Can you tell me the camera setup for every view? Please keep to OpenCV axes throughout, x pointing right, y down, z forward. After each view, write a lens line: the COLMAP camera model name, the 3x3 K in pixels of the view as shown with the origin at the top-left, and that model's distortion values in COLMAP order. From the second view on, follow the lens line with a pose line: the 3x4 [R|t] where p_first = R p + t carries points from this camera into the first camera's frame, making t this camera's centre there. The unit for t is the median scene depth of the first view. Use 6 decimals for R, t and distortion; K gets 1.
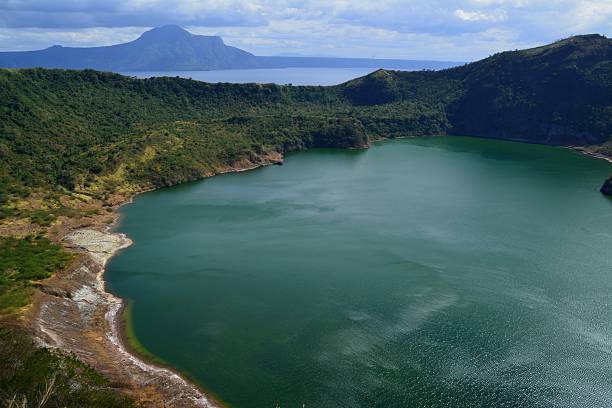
lens RADIAL K [[530.3, 0, 318.9], [0, 530.3, 202.0], [0, 0, 1]] dist [-0.144996, 0.164857]
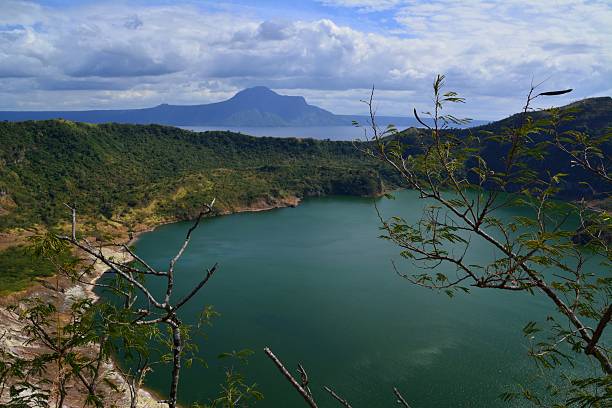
lens RADIAL K [[494.3, 0, 315.2], [0, 494.3, 206.9], [0, 0, 1]] dist [-0.171622, 0.130978]
pose [[0.985502, 0.036068, -0.165784, 0.147318], [-0.050262, 0.995345, -0.082235, 0.014175], [0.162046, 0.089376, 0.982727, -0.048048]]
